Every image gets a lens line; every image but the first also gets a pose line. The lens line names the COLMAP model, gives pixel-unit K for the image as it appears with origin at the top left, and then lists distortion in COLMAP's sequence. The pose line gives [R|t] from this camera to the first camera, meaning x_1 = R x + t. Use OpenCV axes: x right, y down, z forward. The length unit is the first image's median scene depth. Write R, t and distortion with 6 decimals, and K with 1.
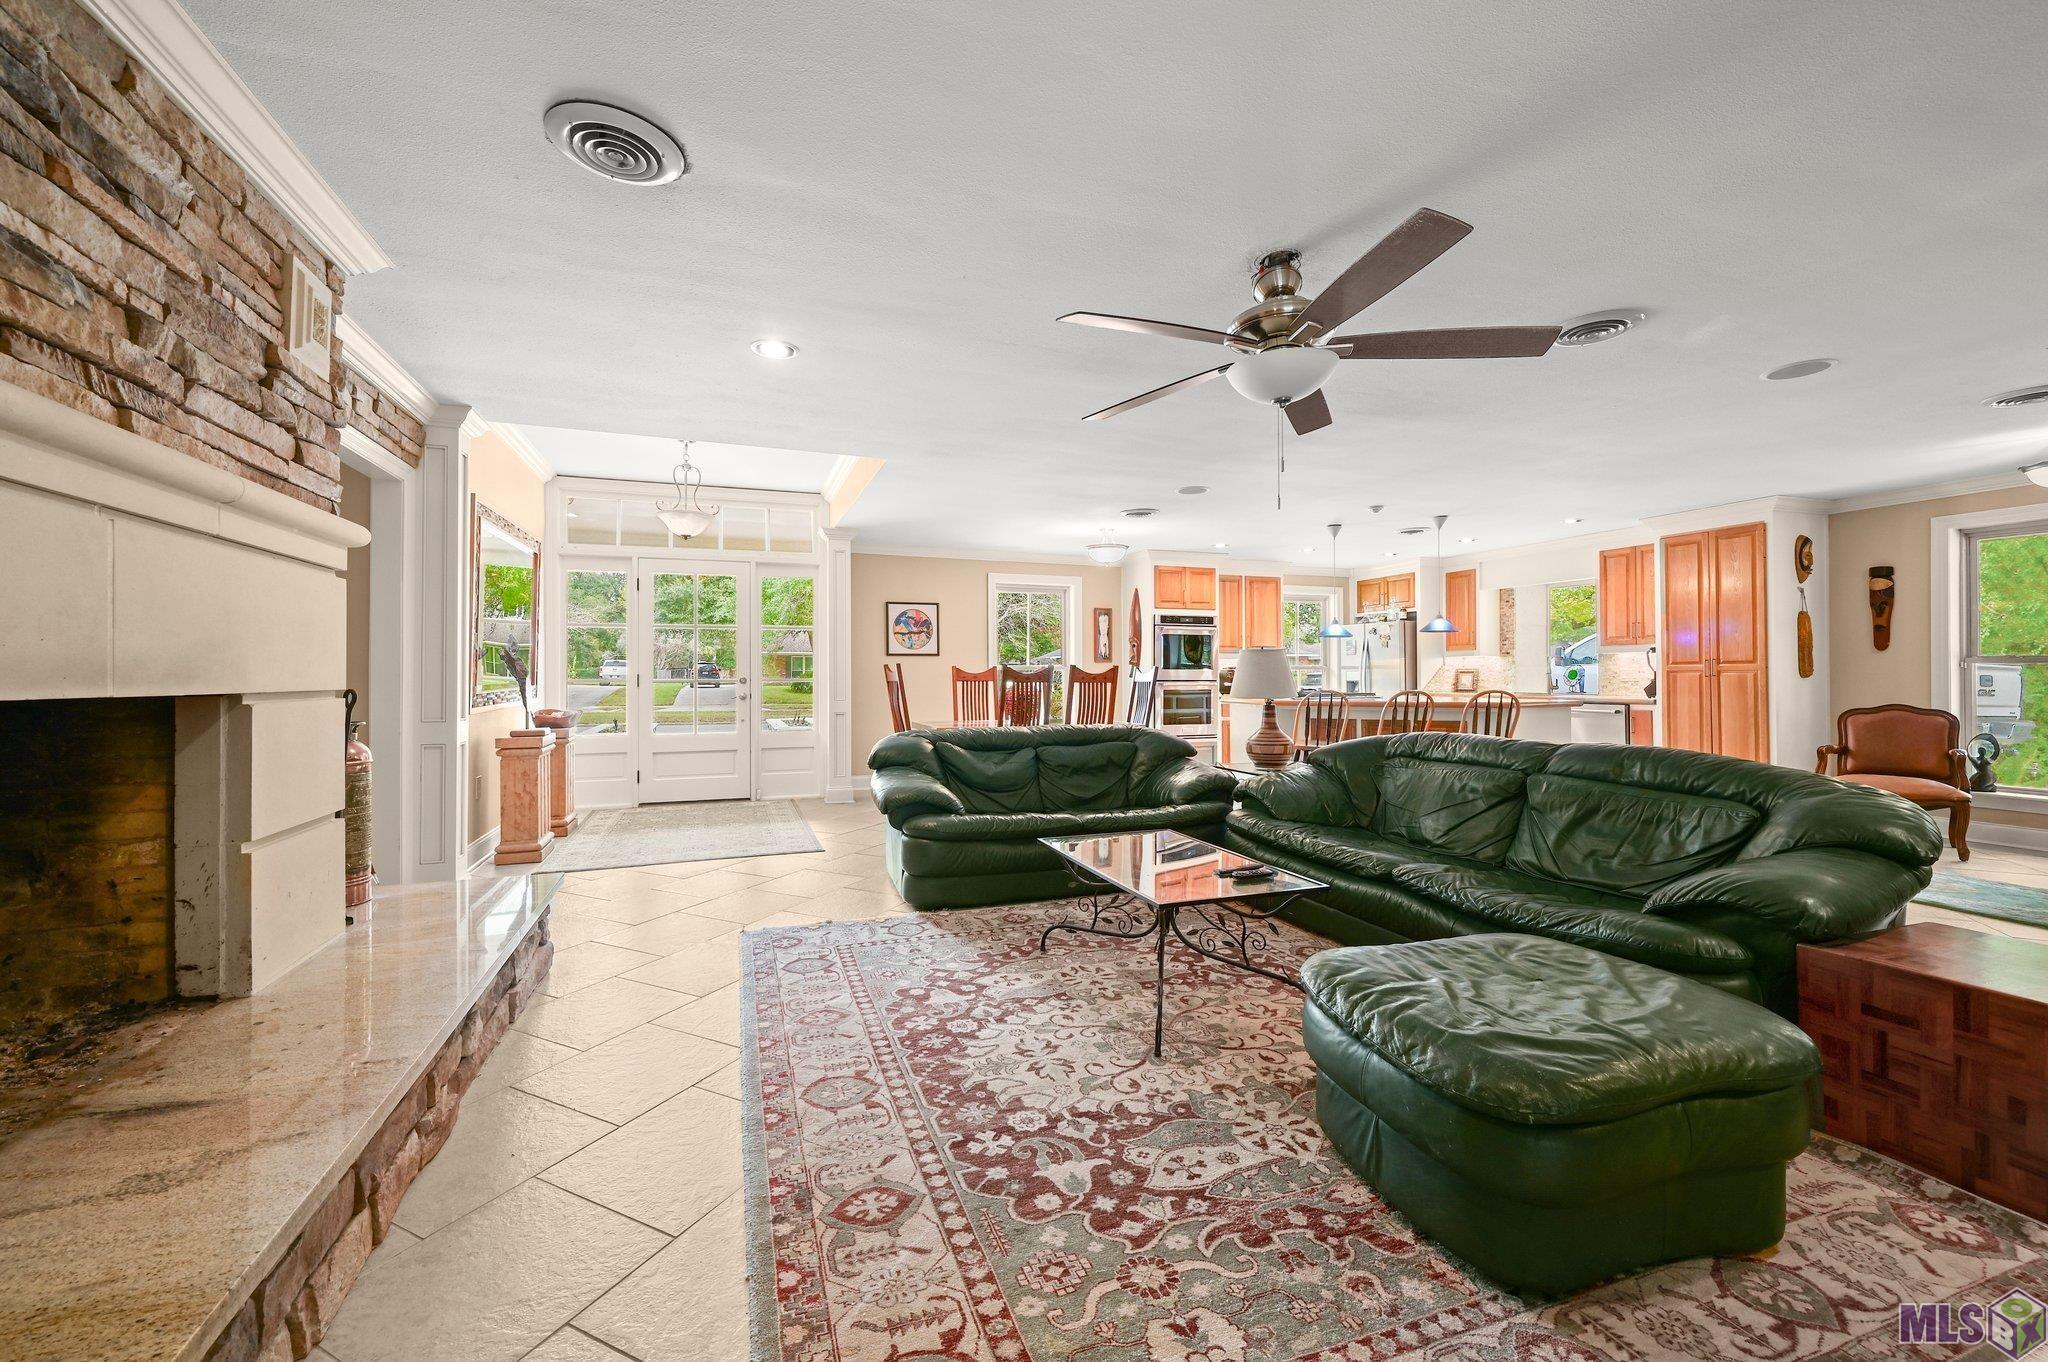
lens RADIAL K [[814.0, 0, 1009.6], [0, 814.0, 671.5], [0, 0, 1]] dist [-0.000392, -0.000978]
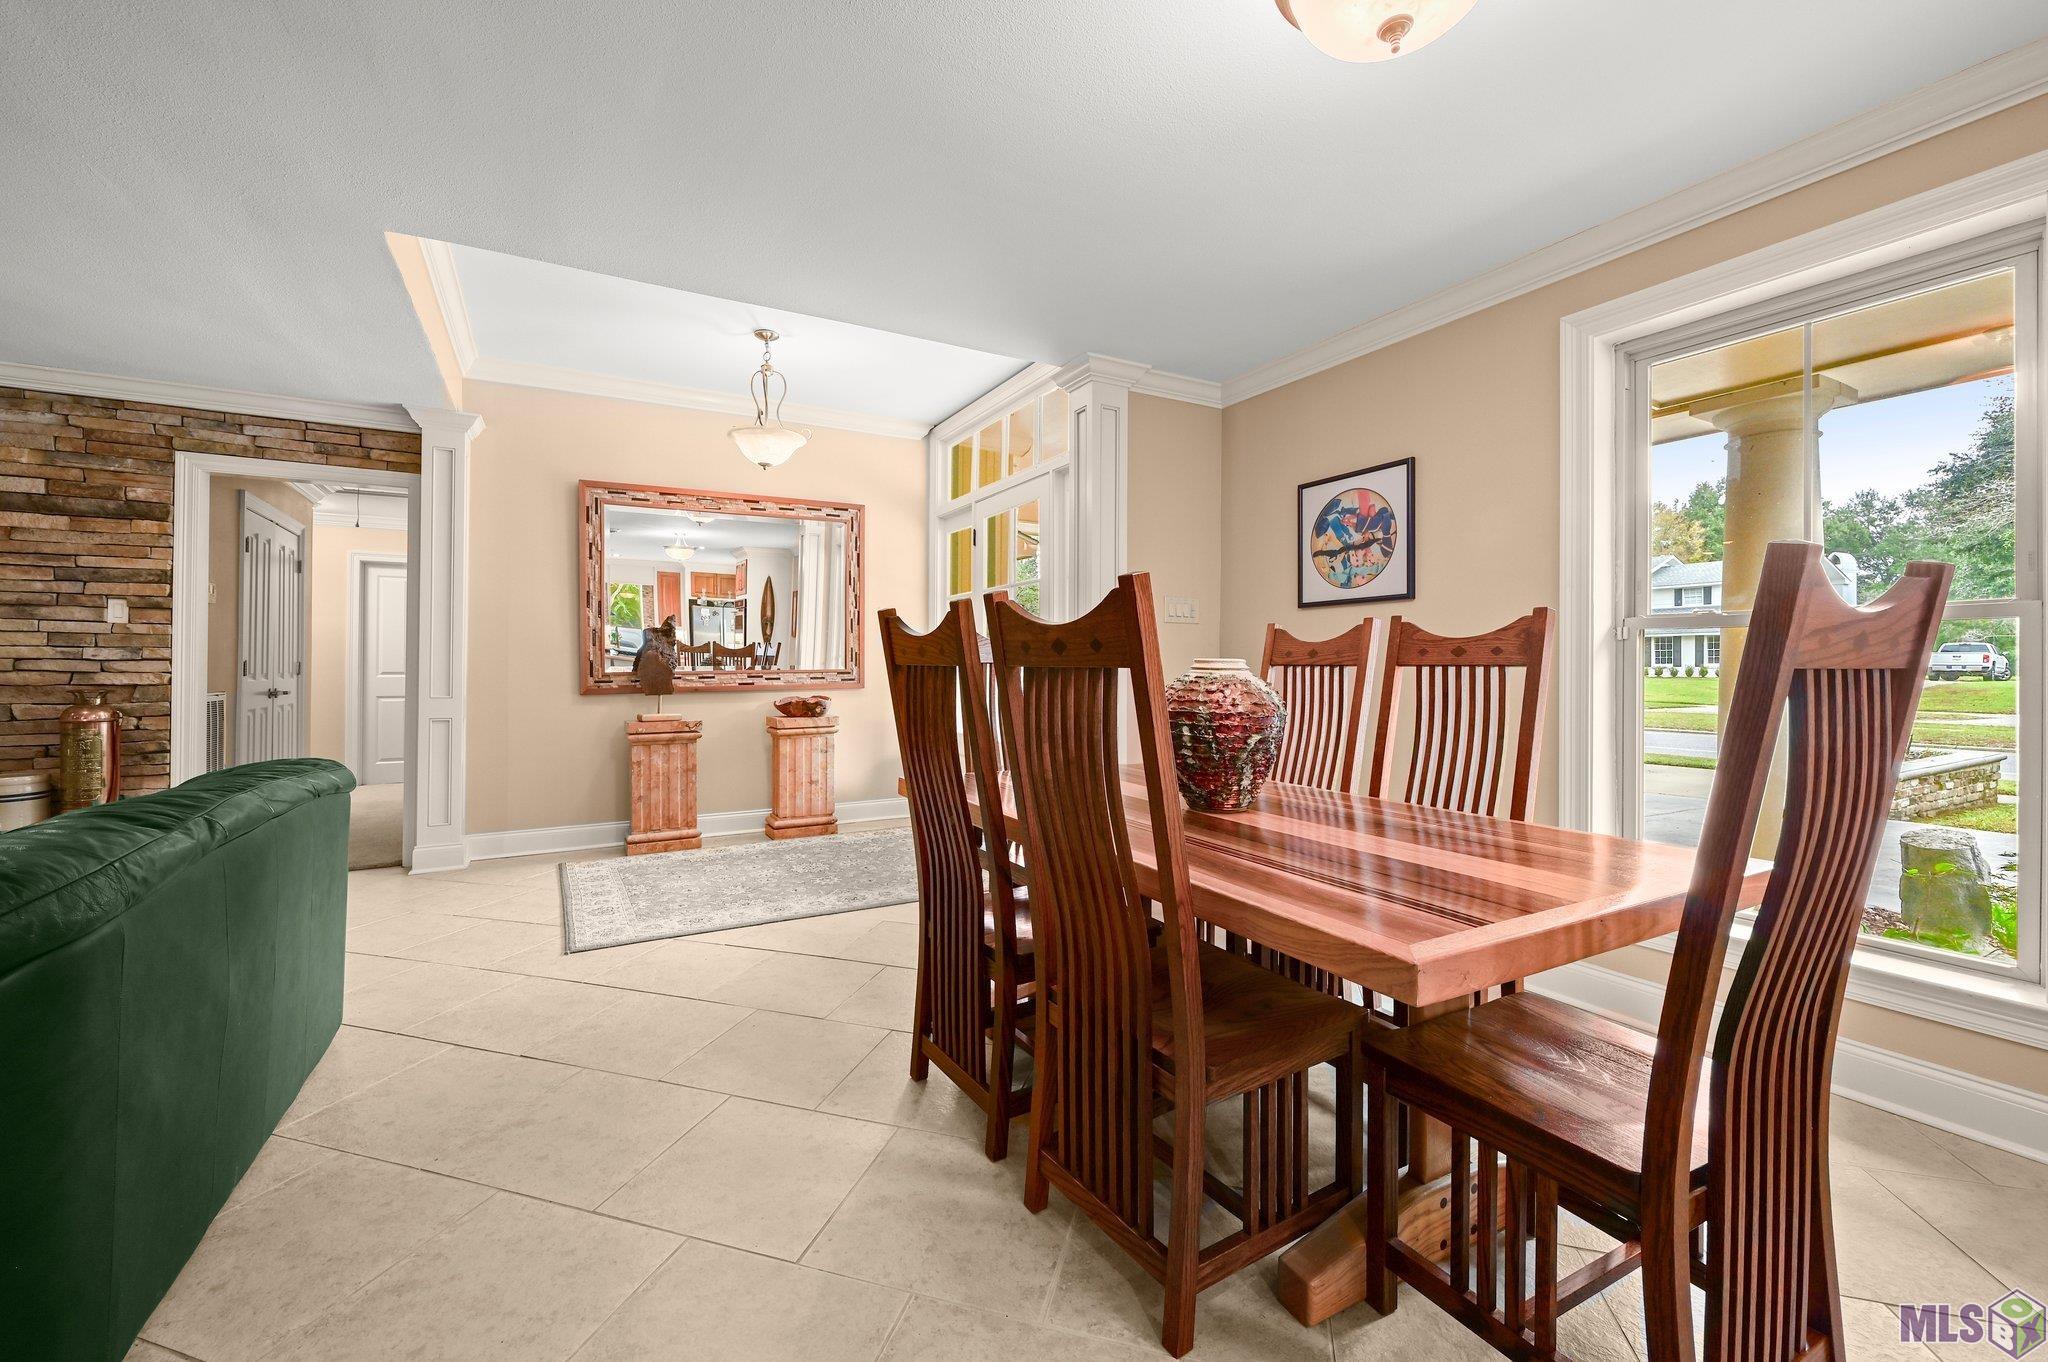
lens RADIAL K [[814.0, 0, 1020.6], [0, 814.0, 664.7], [0, 0, 1]] dist [-0.000392, -0.000978]
pose [[0.162423, -0.000850, -0.986721, 0.351013], [0.006002, 0.999982, 0.000126, 0.013778], [0.986703, -0.005943, 0.162425, 1.064401]]
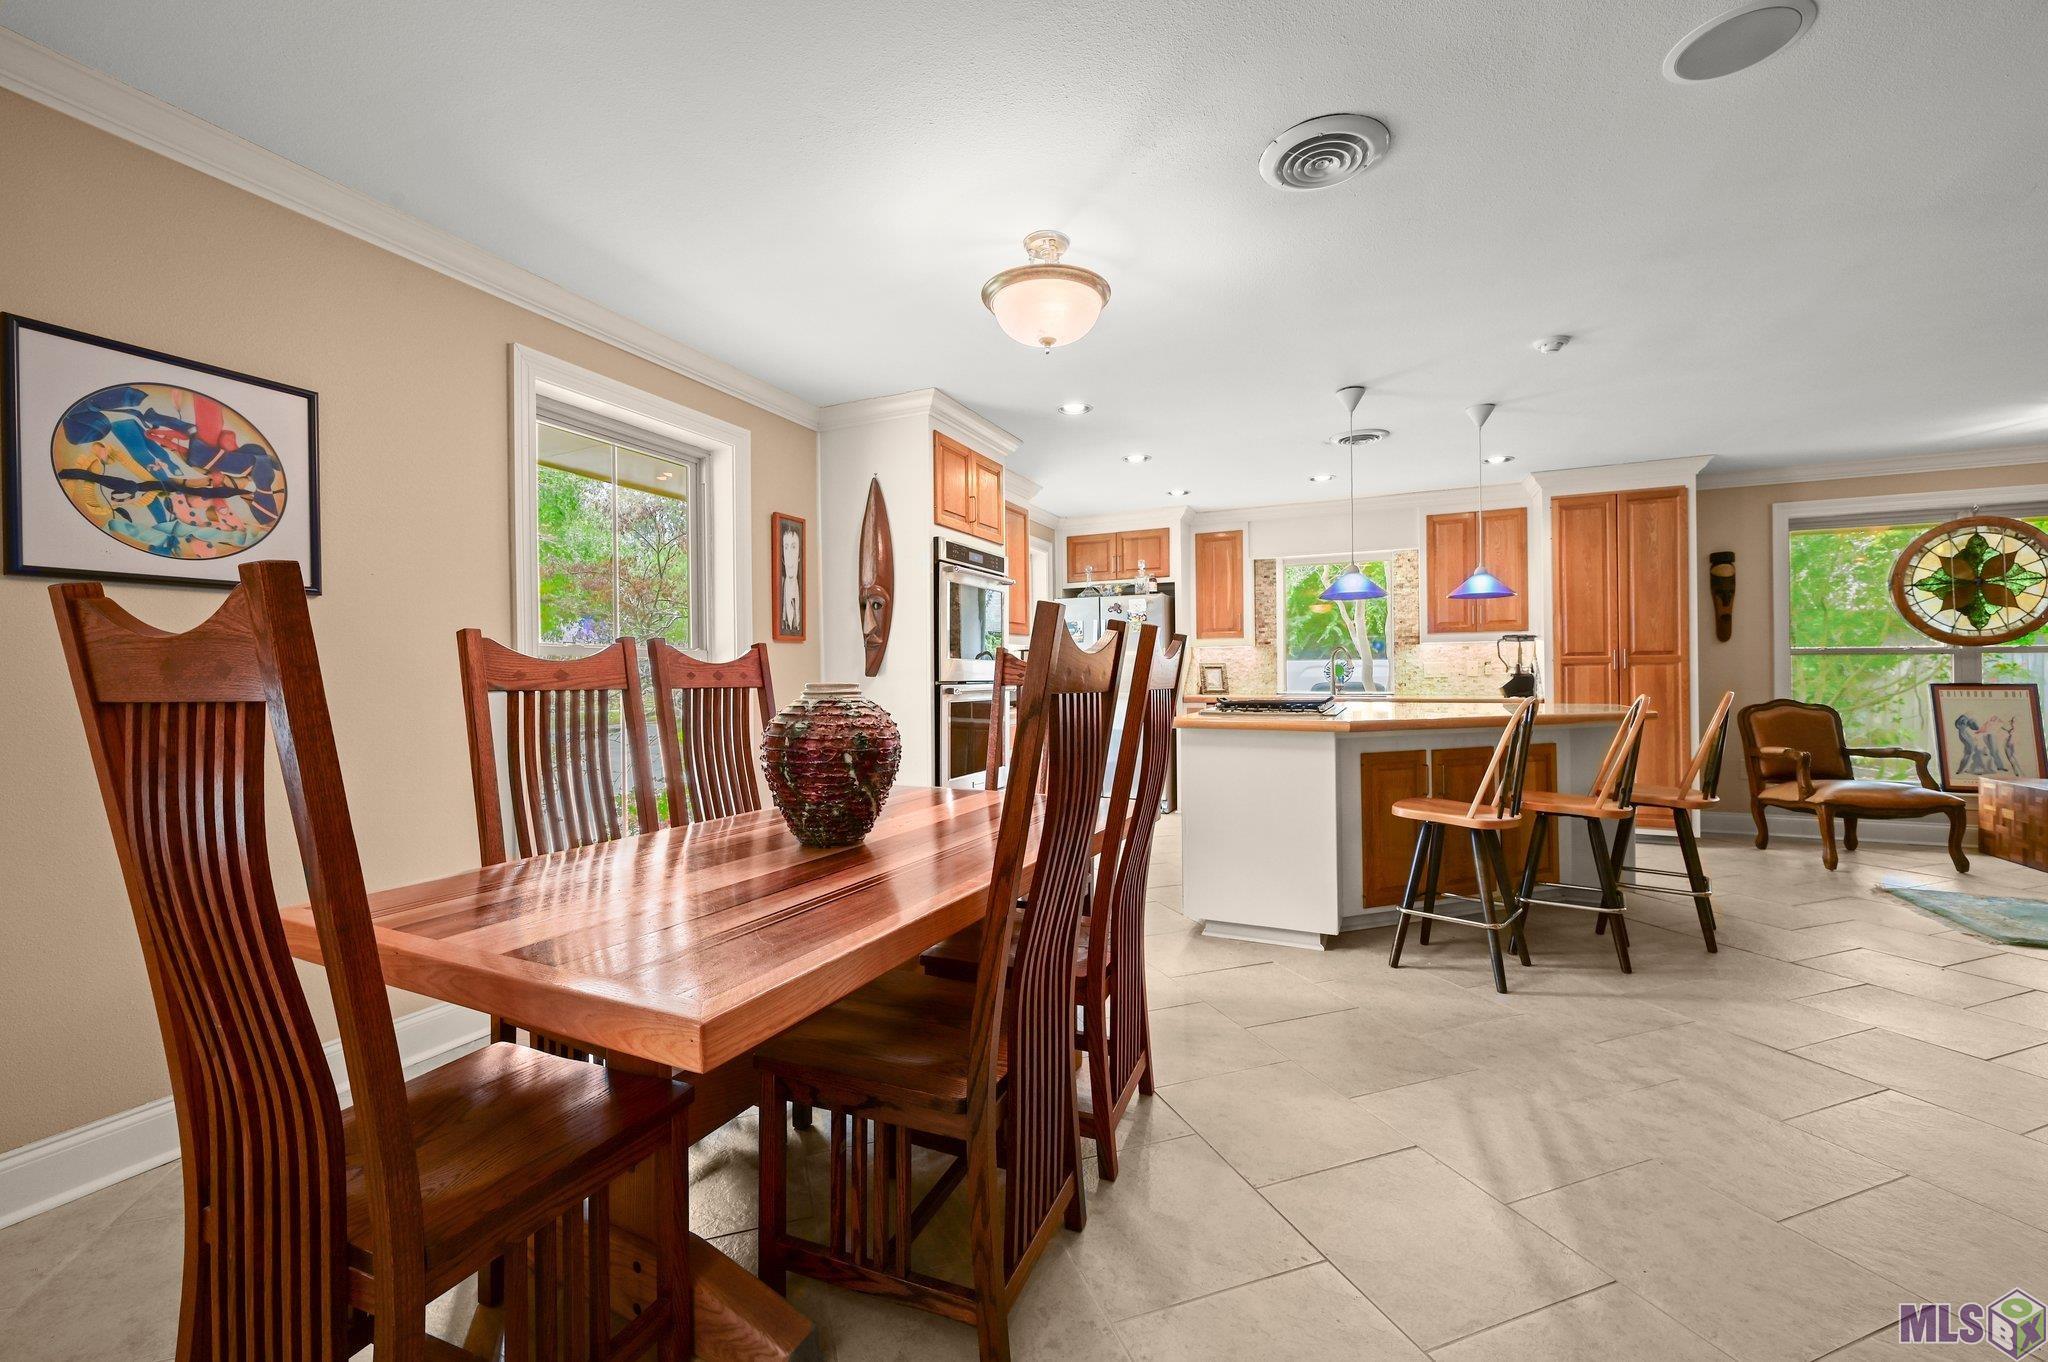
lens RADIAL K [[814.0, 0, 1021.9], [0, 814.0, 670.0], [0, 0, 1]] dist [-0.000392, -0.000978]
pose [[0.702290, 0.000737, 0.711891, -0.158725], [0.001923, 0.999994, -0.002933, 0.007956], [-0.711888, 0.003429, 0.702284, 0.918187]]
